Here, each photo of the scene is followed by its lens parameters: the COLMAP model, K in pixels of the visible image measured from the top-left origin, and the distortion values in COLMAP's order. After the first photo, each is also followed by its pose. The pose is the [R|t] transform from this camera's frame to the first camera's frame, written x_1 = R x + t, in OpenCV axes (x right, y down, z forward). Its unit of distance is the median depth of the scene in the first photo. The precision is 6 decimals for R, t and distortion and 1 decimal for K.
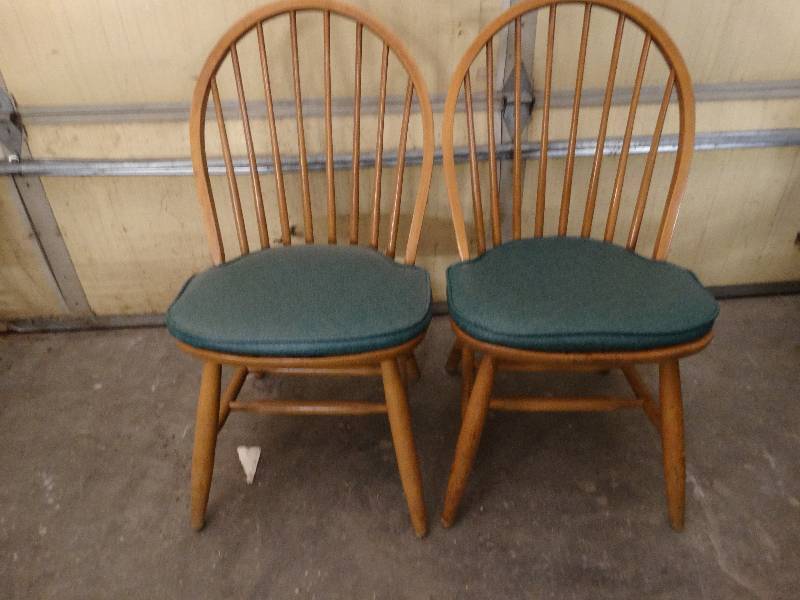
lens RADIAL K [[575.8, 0, 400.7], [0, 575.8, 286.0], [0, 0, 1]] dist [-0.000417, 0.000718]
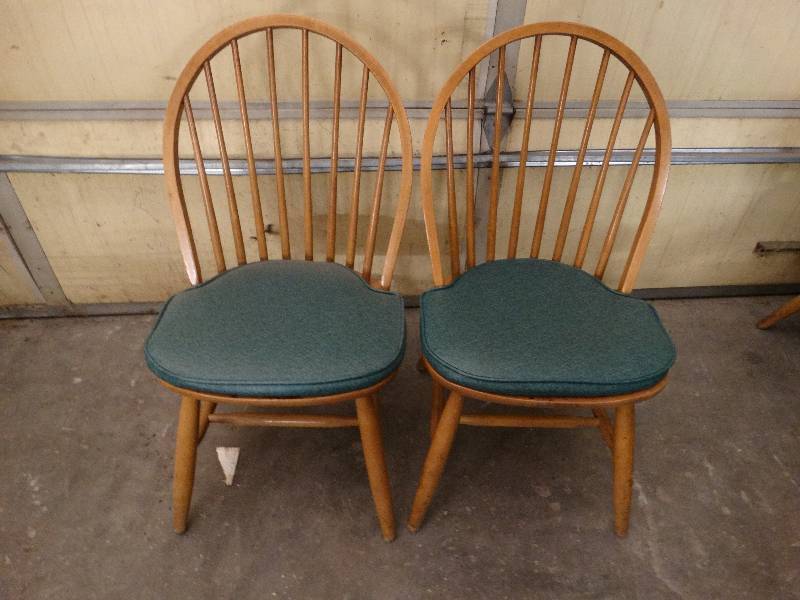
lens RADIAL K [[561.1, 0, 400.1], [0, 561.1, 299.2], [0, 0, 1]] dist [0.000214, -0.002339]
pose [[0.998699, 0.022821, 0.045597, -0.002809], [-0.028558, 0.991180, 0.129412, -0.144323], [-0.042241, -0.130546, 0.990542, 0.008661]]
